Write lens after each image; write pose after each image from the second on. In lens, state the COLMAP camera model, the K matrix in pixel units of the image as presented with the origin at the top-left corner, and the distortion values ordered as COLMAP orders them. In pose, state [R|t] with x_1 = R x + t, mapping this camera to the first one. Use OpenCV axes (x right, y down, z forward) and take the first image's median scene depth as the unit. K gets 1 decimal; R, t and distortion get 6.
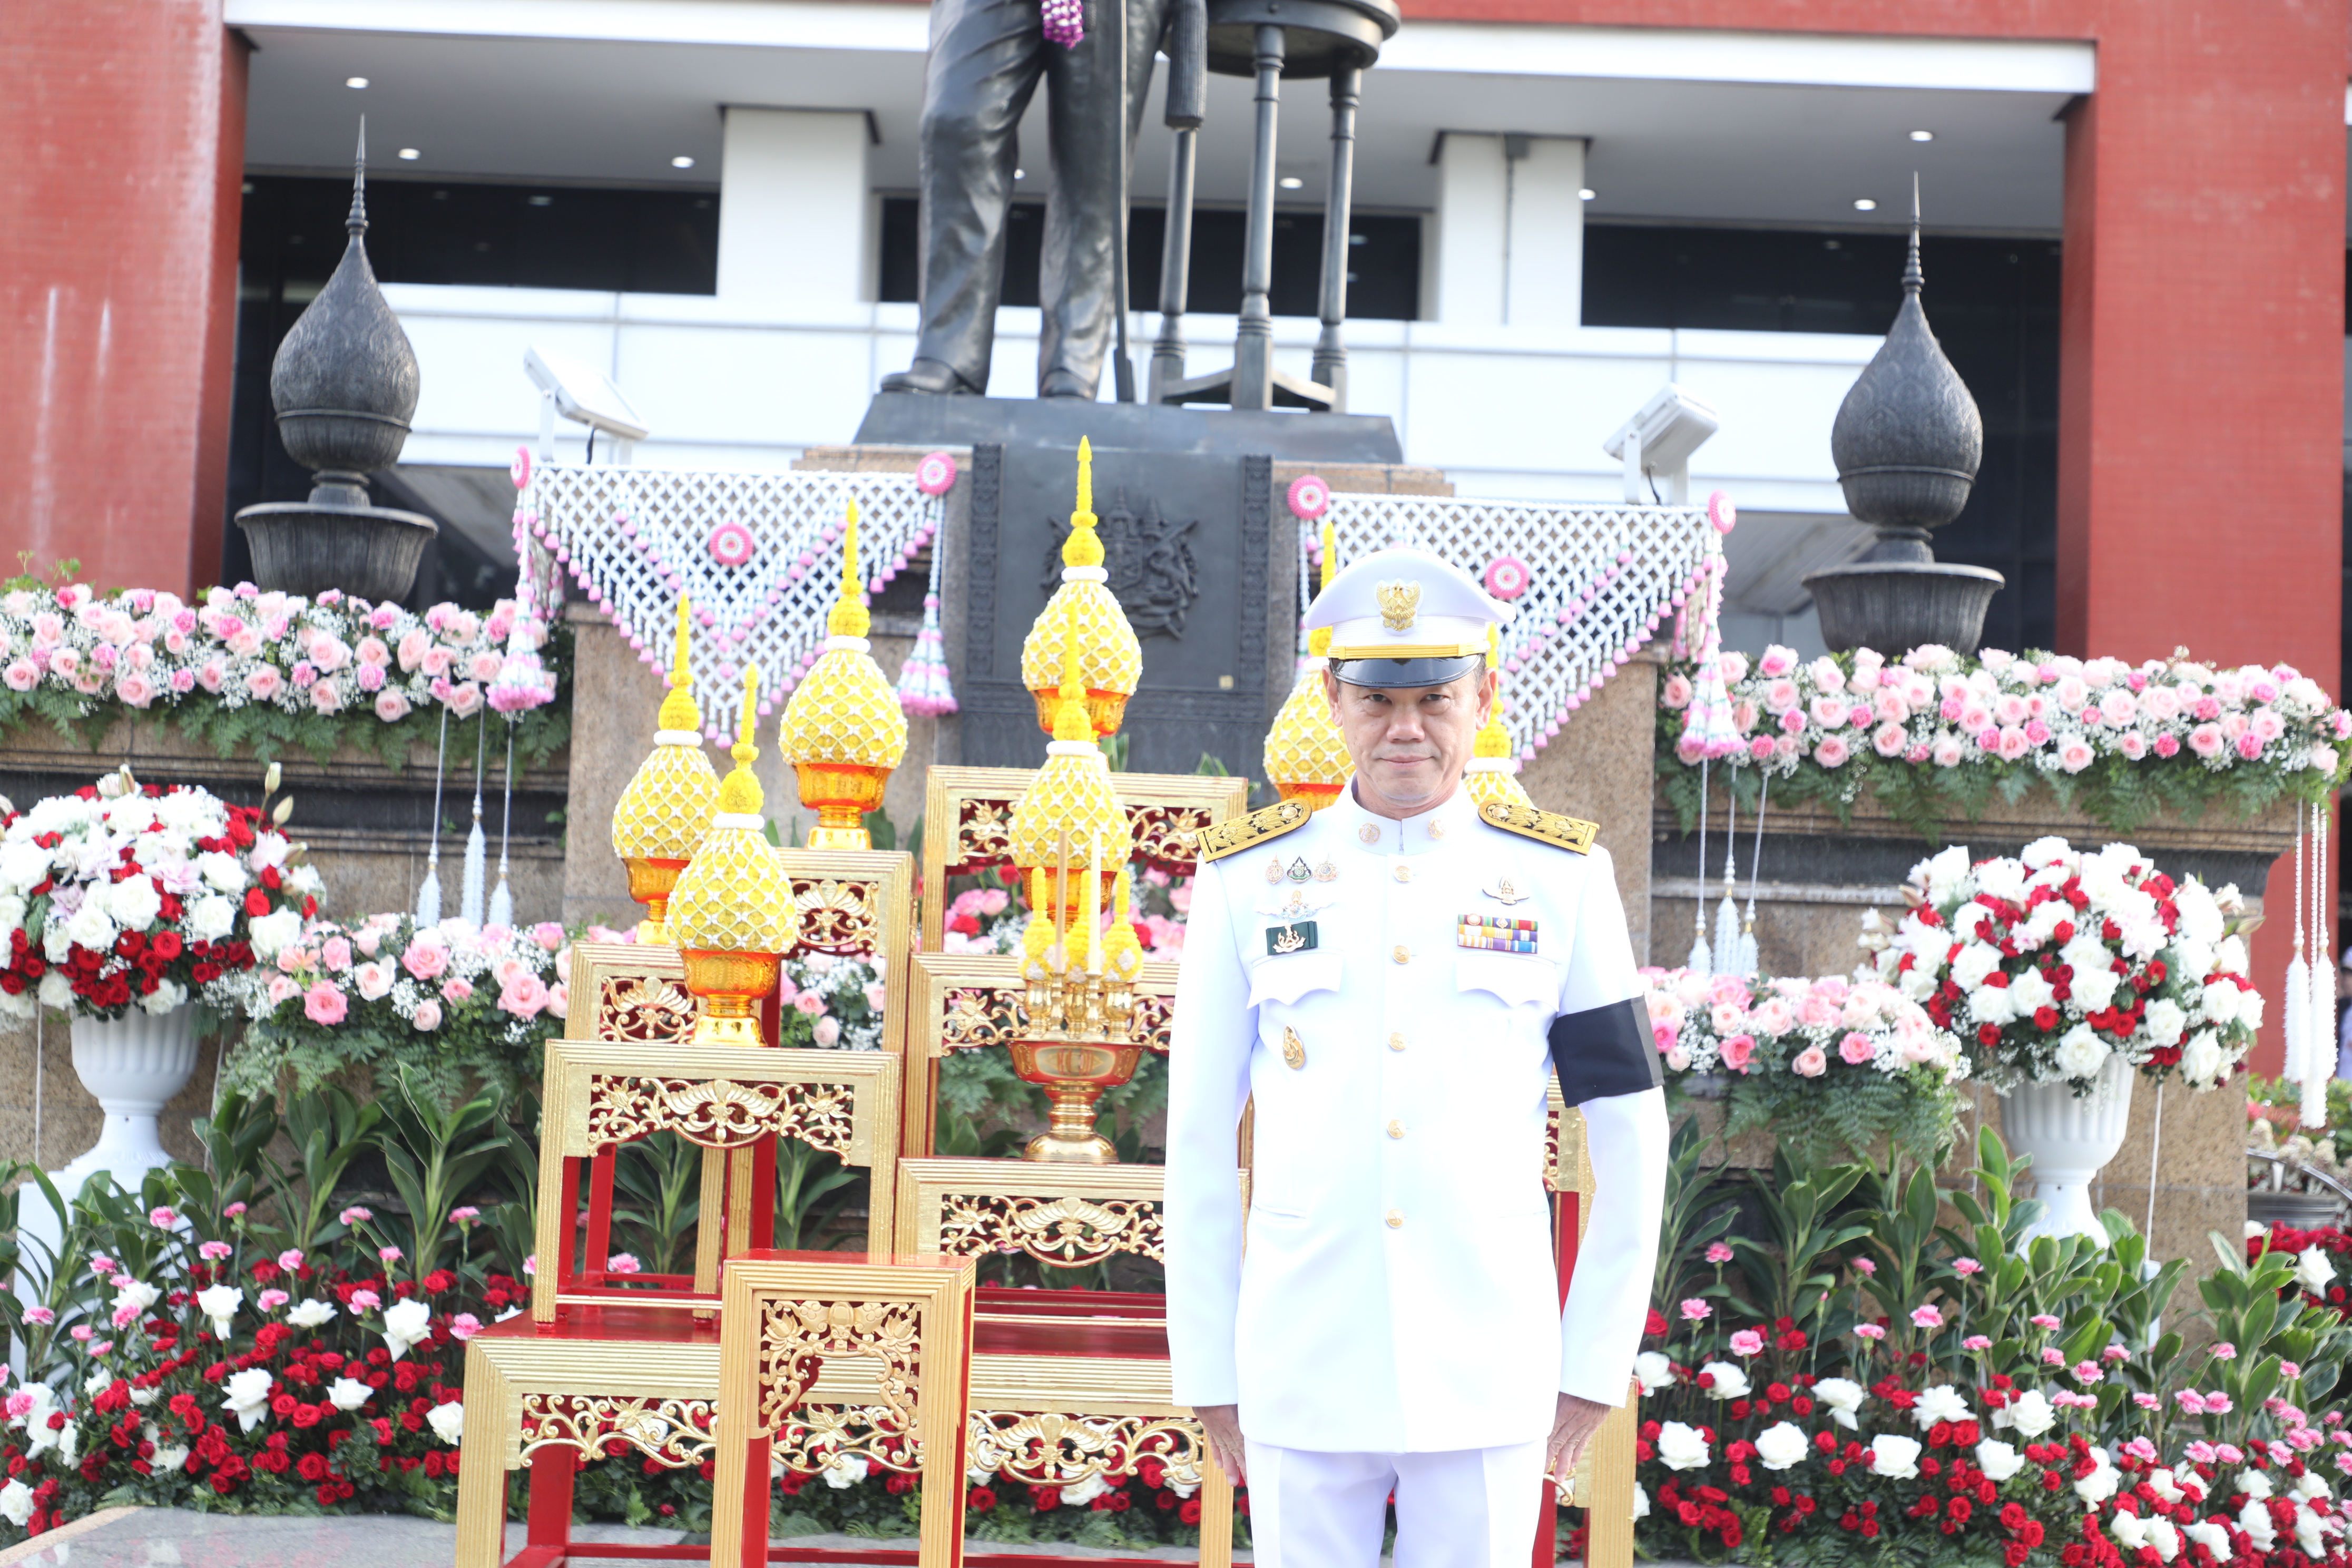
lens RADIAL K [[4120.0, 0, 1136.3], [0, 4120.0, 748.6], [0, 0, 1]] dist [0.067413, -0.170801]
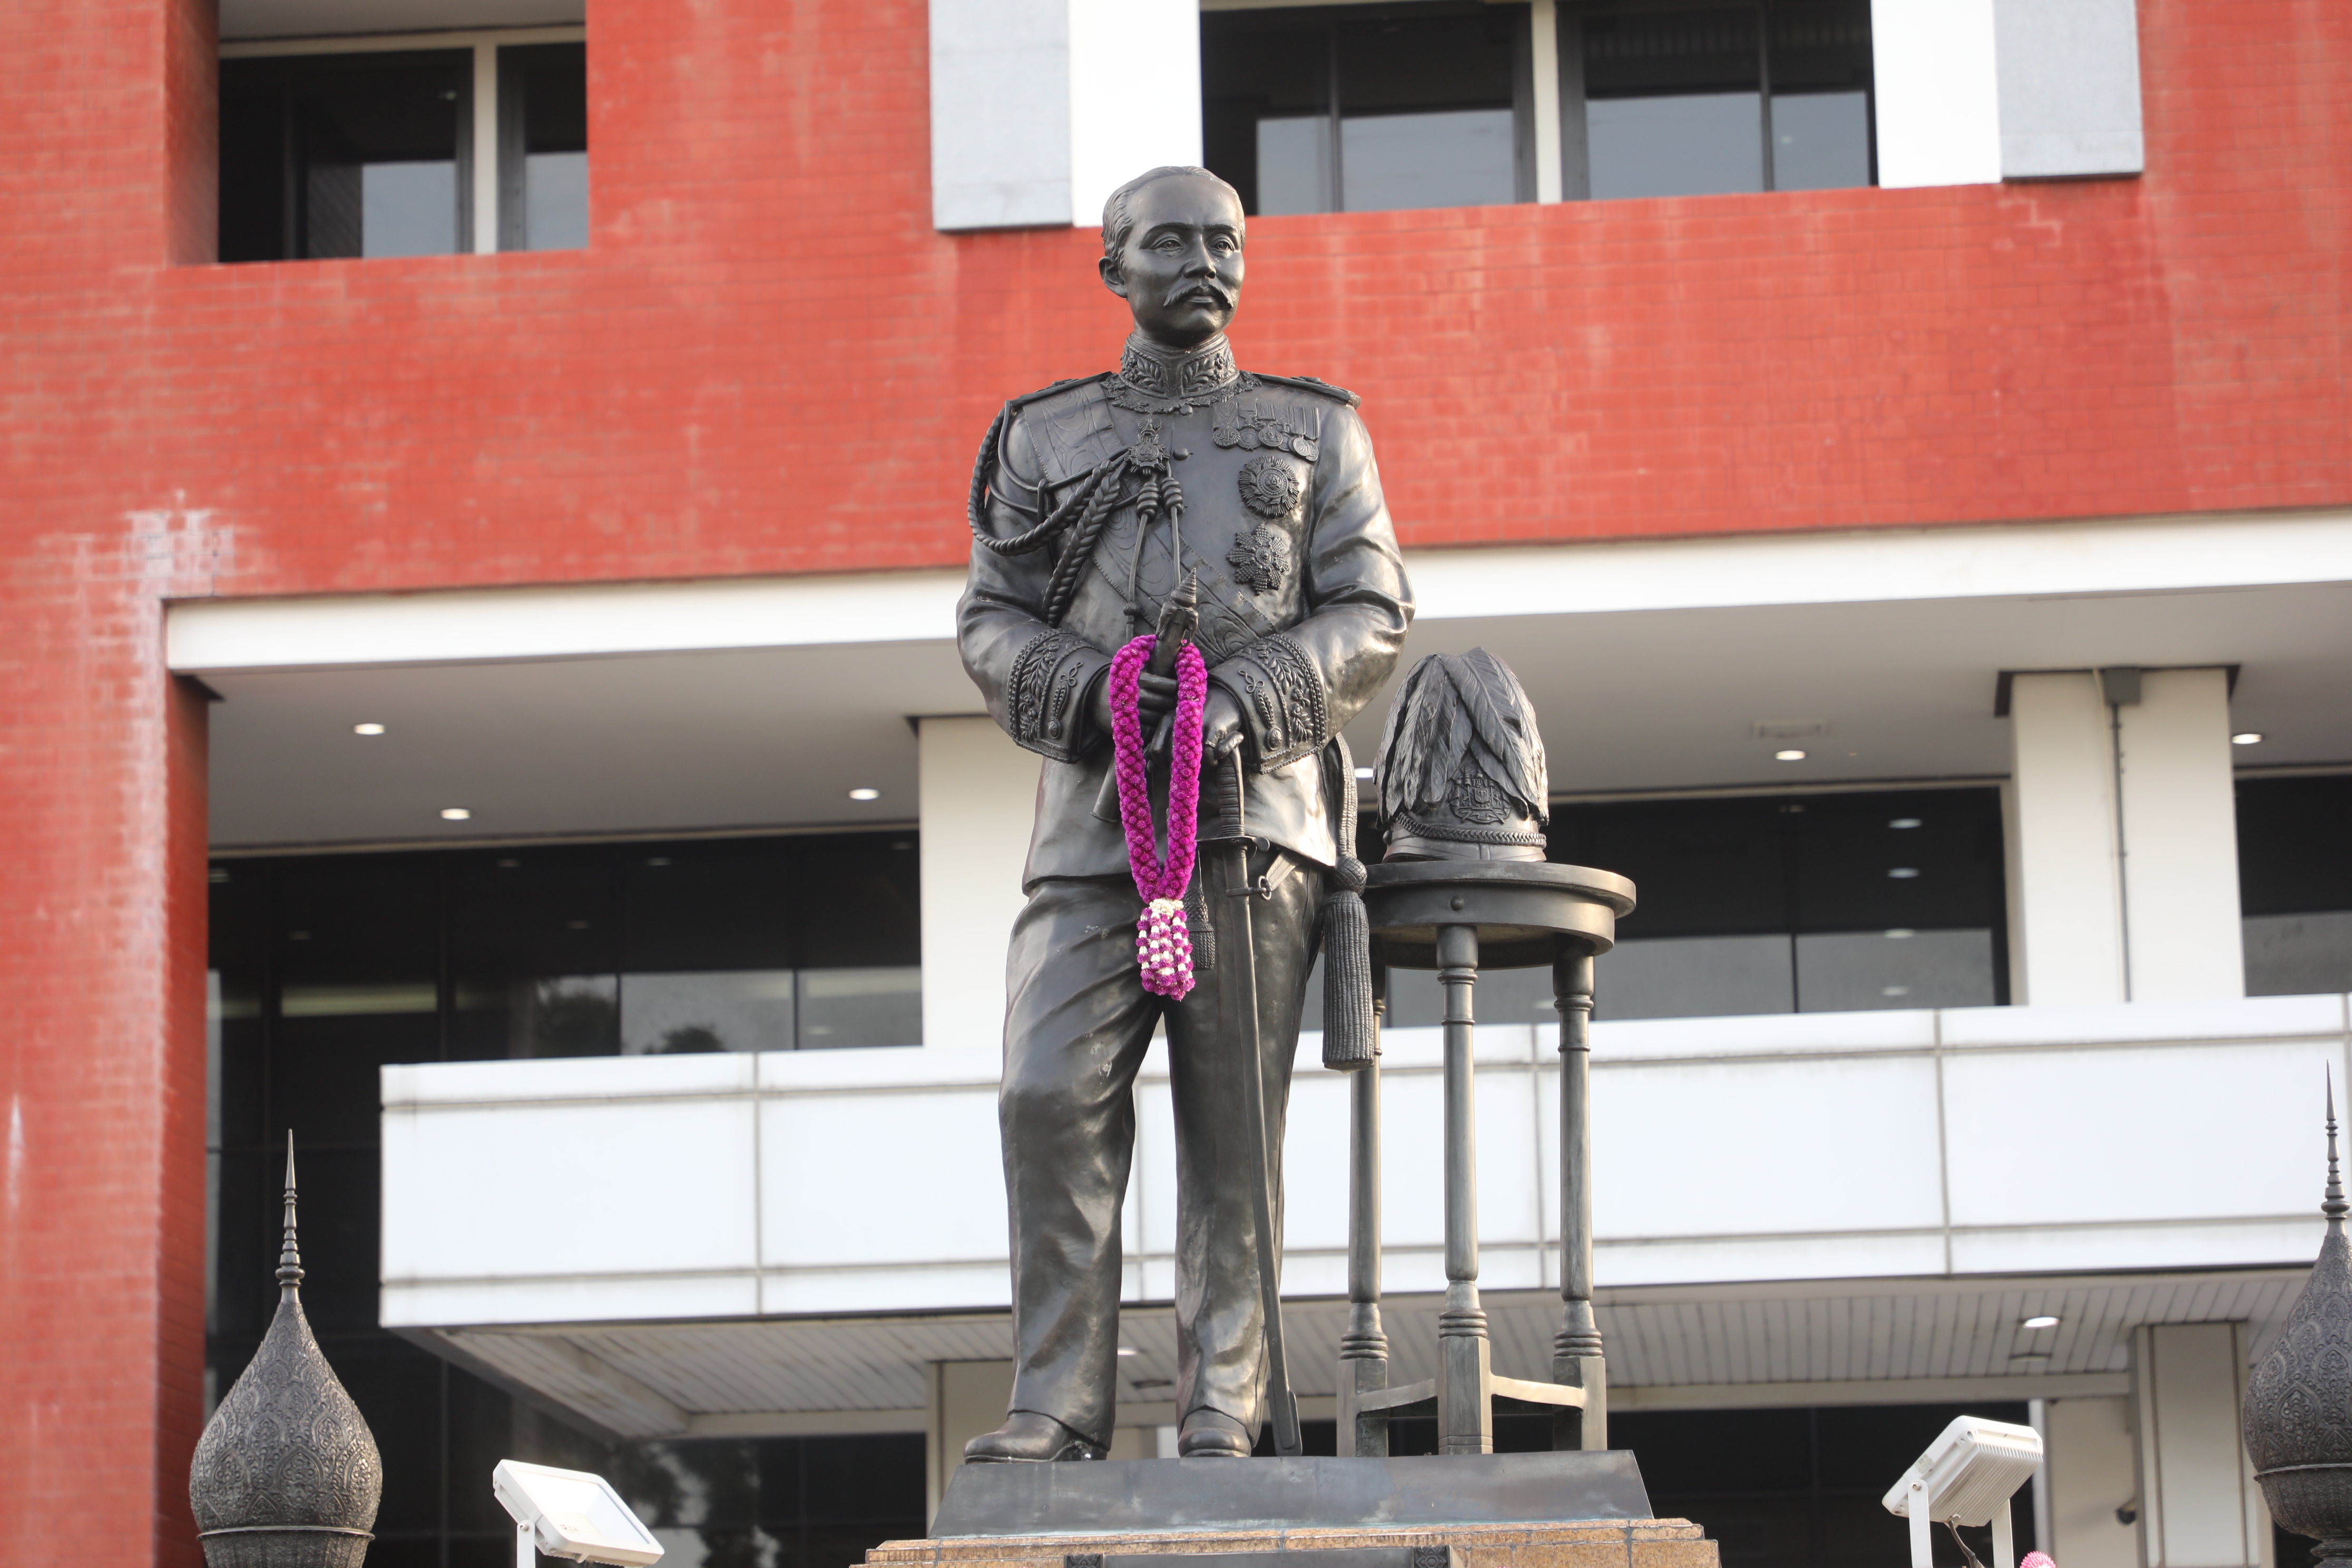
lens RADIAL K [[6882.3, 0, 1148.9], [0, 6882.3, 781.9], [0, 0, 1]] dist [0.092039, -0.258569]
pose [[0.993662, -0.075496, -0.083281, 0.095017], [0.066287, 0.991907, -0.108292, -0.076741], [0.090782, 0.102086, 0.990625, -0.301352]]
